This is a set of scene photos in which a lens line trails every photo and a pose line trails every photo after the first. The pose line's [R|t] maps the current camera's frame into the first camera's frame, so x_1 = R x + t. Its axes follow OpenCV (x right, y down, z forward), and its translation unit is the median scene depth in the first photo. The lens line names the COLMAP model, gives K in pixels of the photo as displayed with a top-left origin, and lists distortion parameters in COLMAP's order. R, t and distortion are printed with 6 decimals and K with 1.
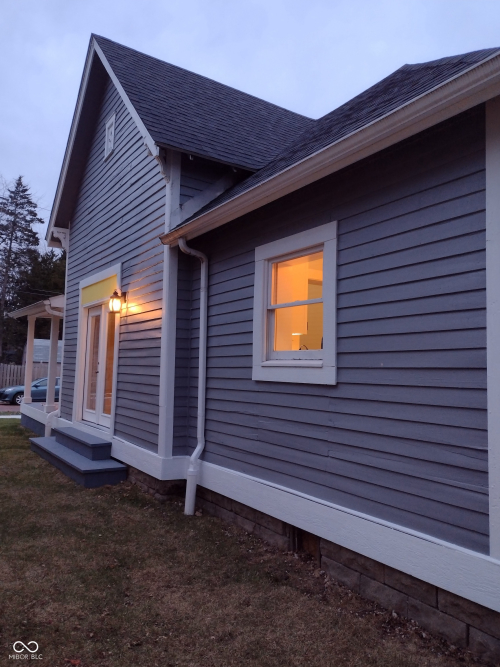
lens RADIAL K [[506.5, 0, 249.6], [0, 506.5, 334.3], [0, 0, 1]] dist [0.072746, -0.089545]
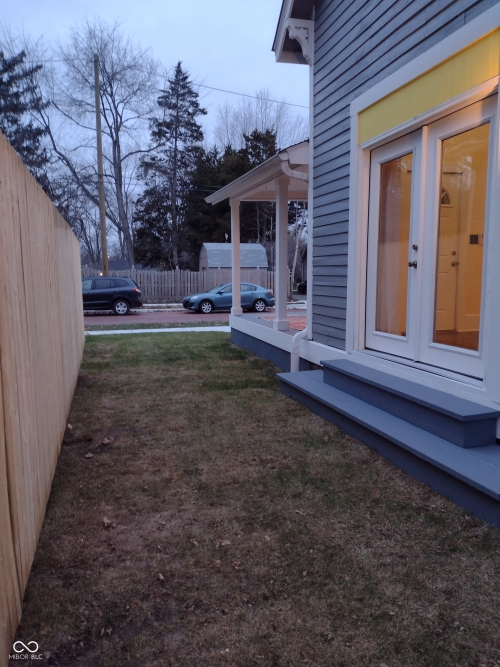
lens RADIAL K [[506.5, 0, 249.5], [0, 506.5, 333.6], [0, 0, 1]] dist [0.072746, -0.089545]
pose [[0.956194, -0.003775, -0.292710, -0.064563], [0.058657, 0.982108, 0.178951, 0.008434], [0.286797, -0.188281, 0.939307, 0.093949]]
